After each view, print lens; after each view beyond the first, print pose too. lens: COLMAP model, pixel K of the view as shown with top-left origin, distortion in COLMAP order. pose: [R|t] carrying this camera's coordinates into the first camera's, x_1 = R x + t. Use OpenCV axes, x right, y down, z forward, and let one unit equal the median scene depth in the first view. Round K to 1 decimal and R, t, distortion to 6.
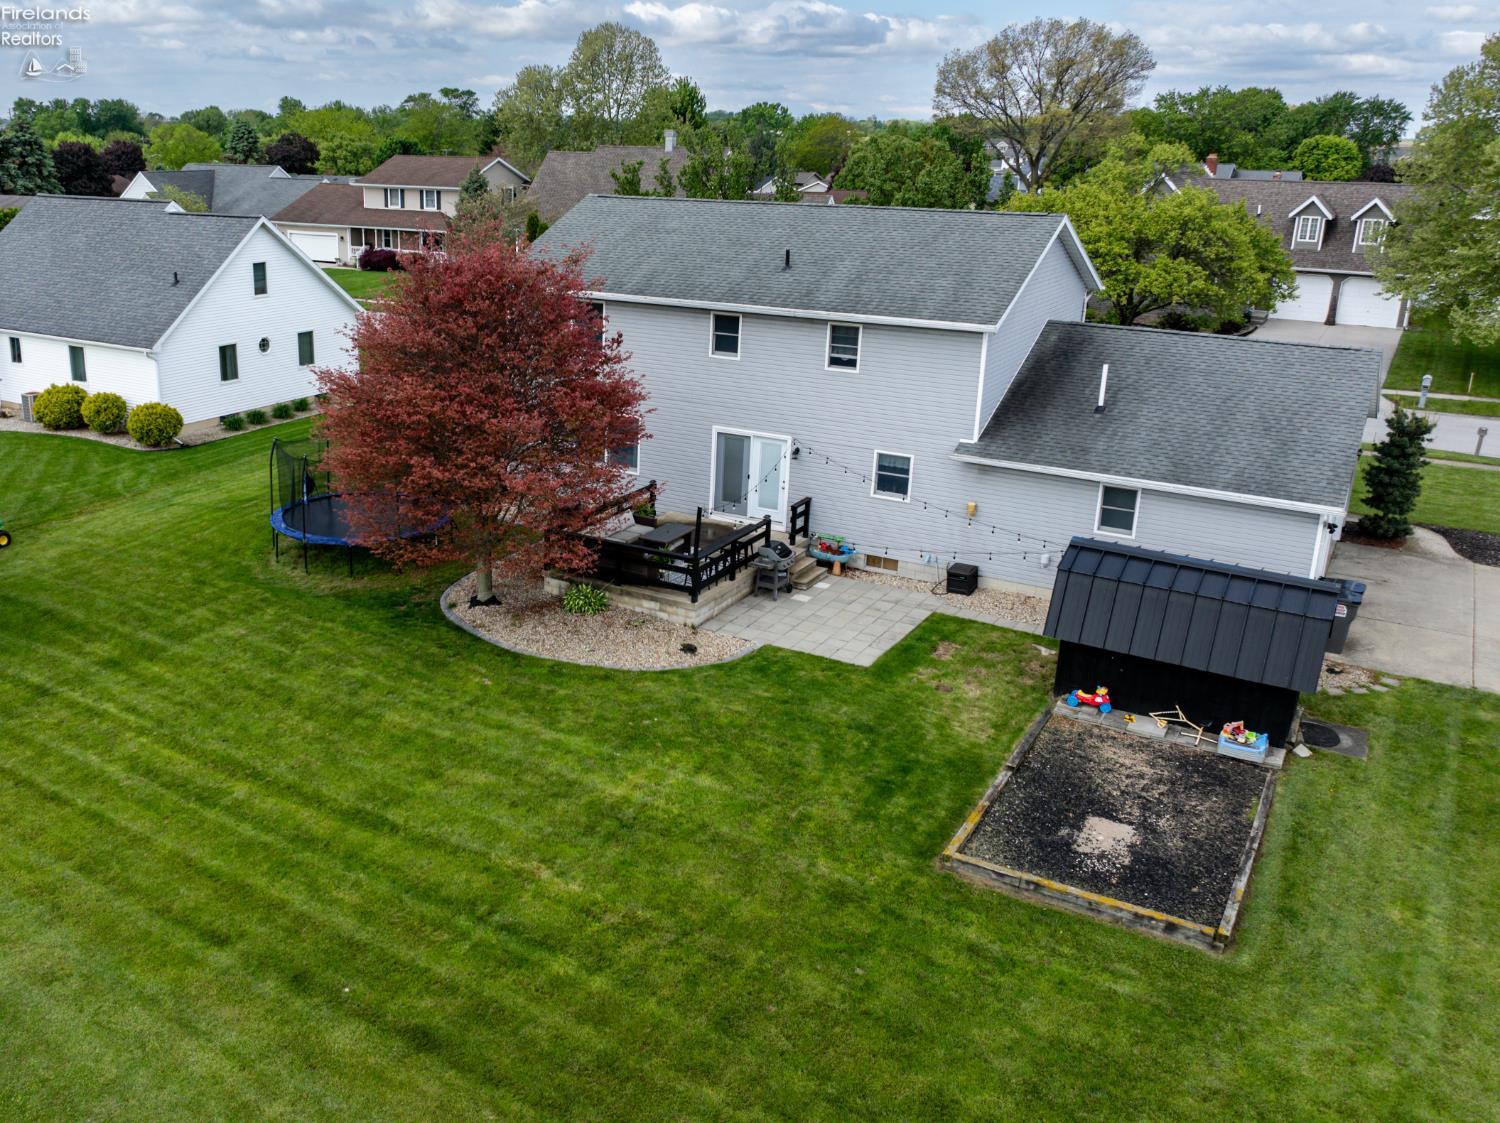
lens RADIAL K [[1314.5, 0, 556.6], [0, 1314.5, 564.0], [0, 0, 1]] dist [-0.036647, -0.008451]
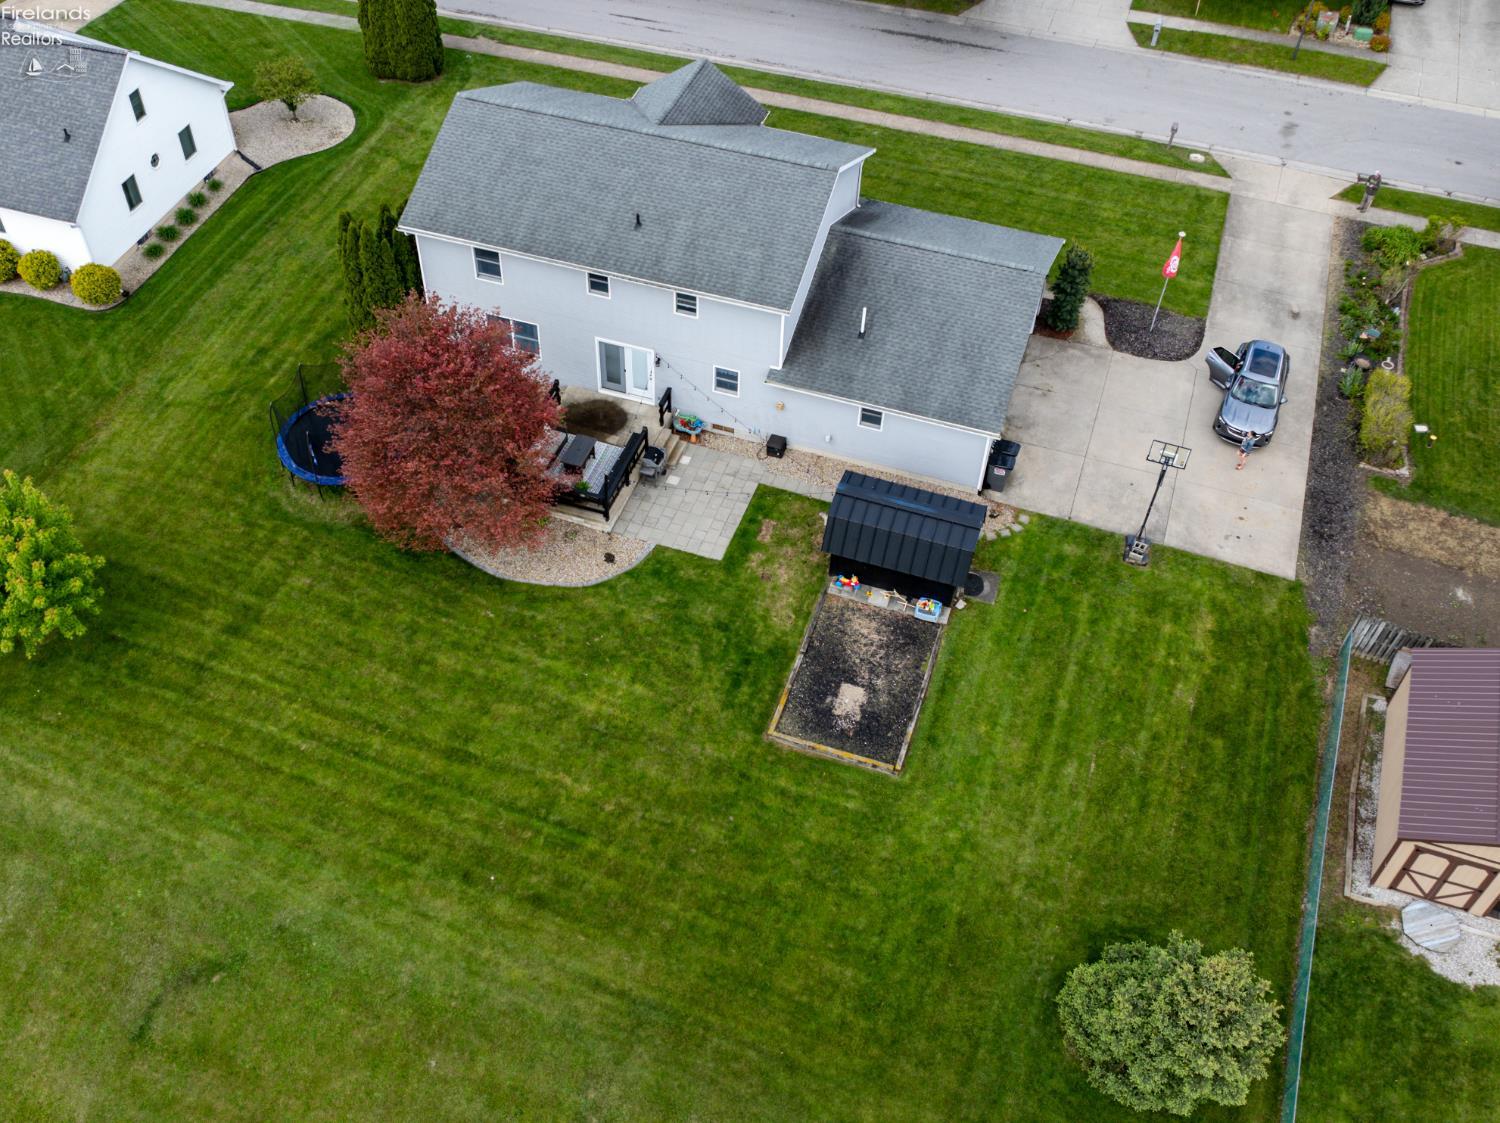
lens RADIAL K [[1411.0, 0, 699.3], [0, 1411.0, 625.3], [0, 0, 1]] dist [-0.022011, -0.021121]
pose [[0.968842, -0.187758, 0.161528, -0.099315], [0.076231, 0.846563, 0.526802, -0.898279], [-0.235655, -0.498075, 0.834499, -0.569545]]
